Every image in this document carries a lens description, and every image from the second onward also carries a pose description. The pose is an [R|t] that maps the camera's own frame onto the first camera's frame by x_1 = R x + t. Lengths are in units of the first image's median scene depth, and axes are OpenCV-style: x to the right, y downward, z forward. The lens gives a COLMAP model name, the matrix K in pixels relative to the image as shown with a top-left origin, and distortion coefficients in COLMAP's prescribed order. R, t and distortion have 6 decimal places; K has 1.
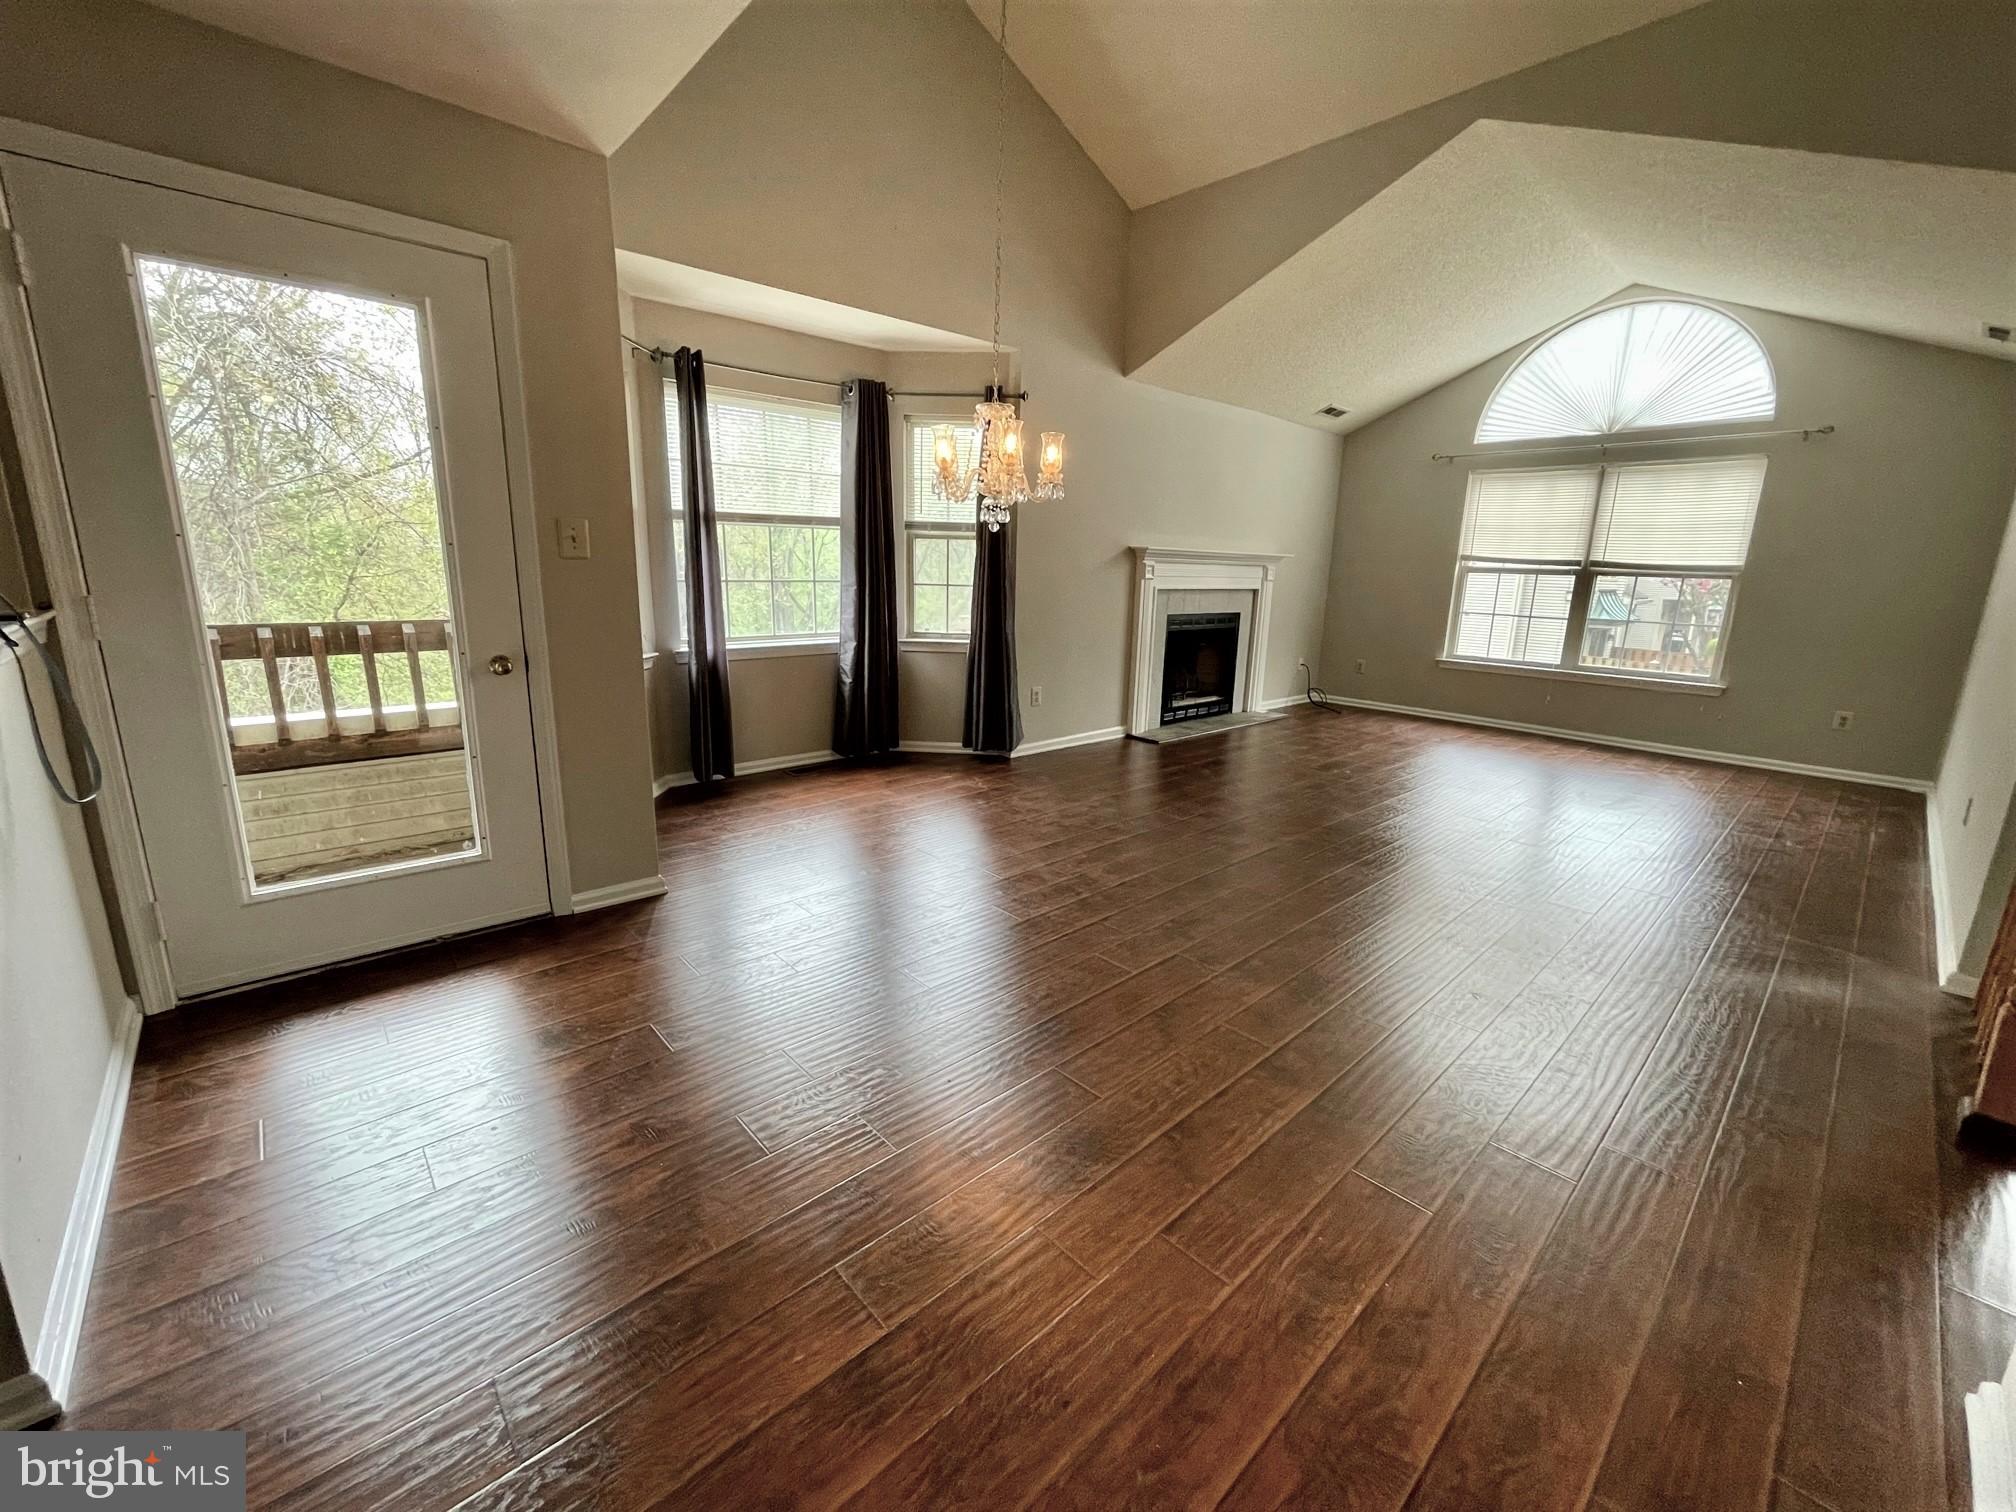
lens RADIAL K [[818.5, 0, 993.3], [0, 818.5, 751.4], [0, 0, 1]] dist [-0.004617, 0.000106]
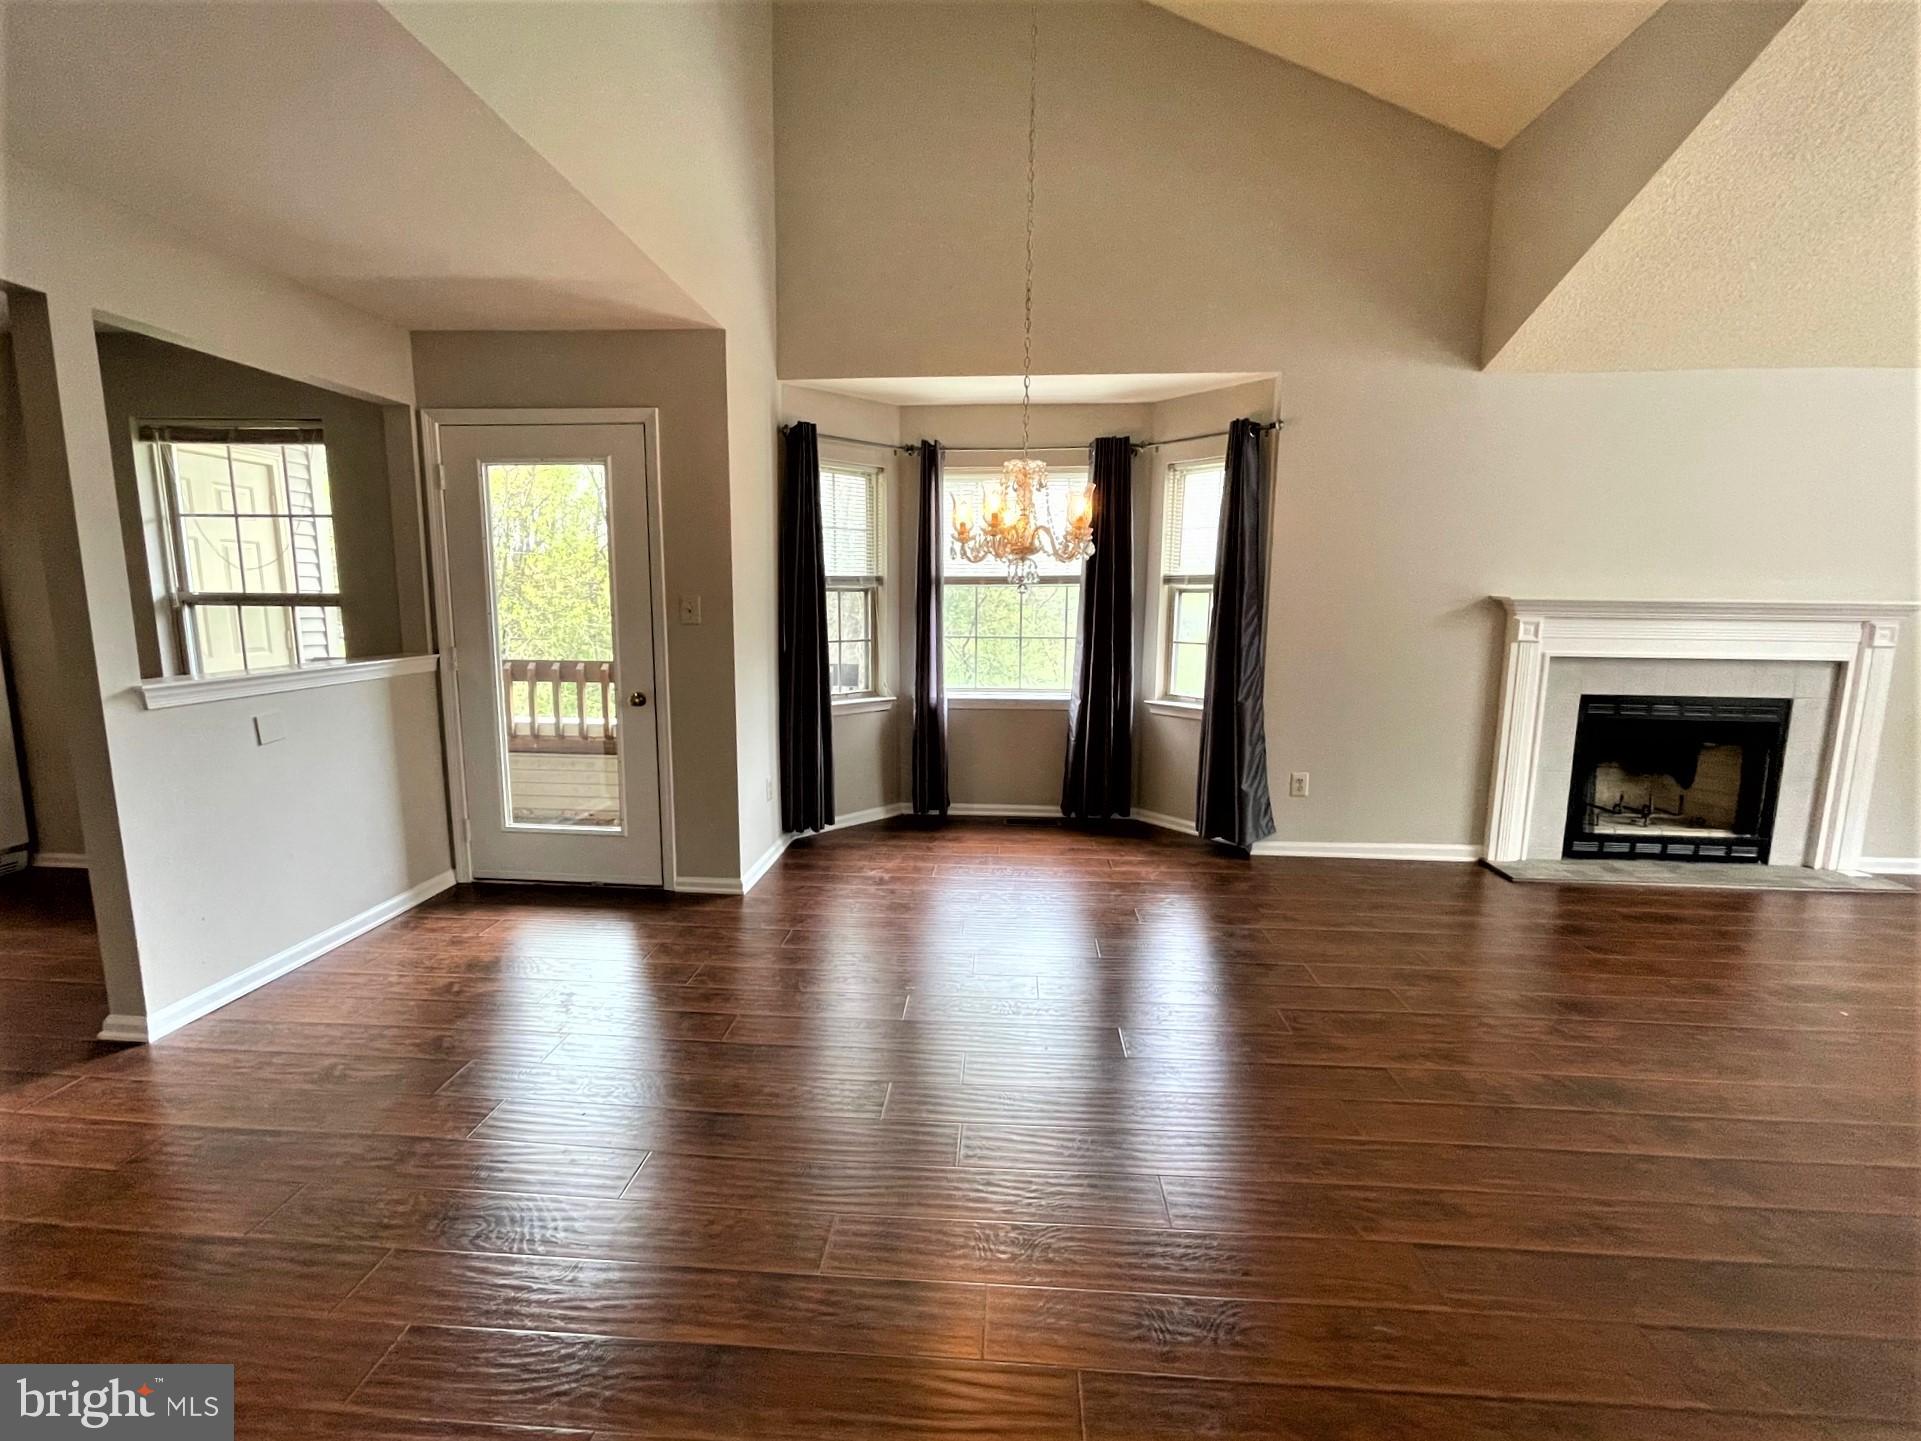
lens RADIAL K [[779.9, 0, 955.1], [0, 779.9, 709.6], [0, 0, 1]] dist [-0.004617, 0.000106]
pose [[0.698739, 0.081402, -0.710730, 0.373352], [-0.154888, 0.987153, -0.039214, -0.060773], [0.698407, 0.137484, 0.702371, 0.237901]]
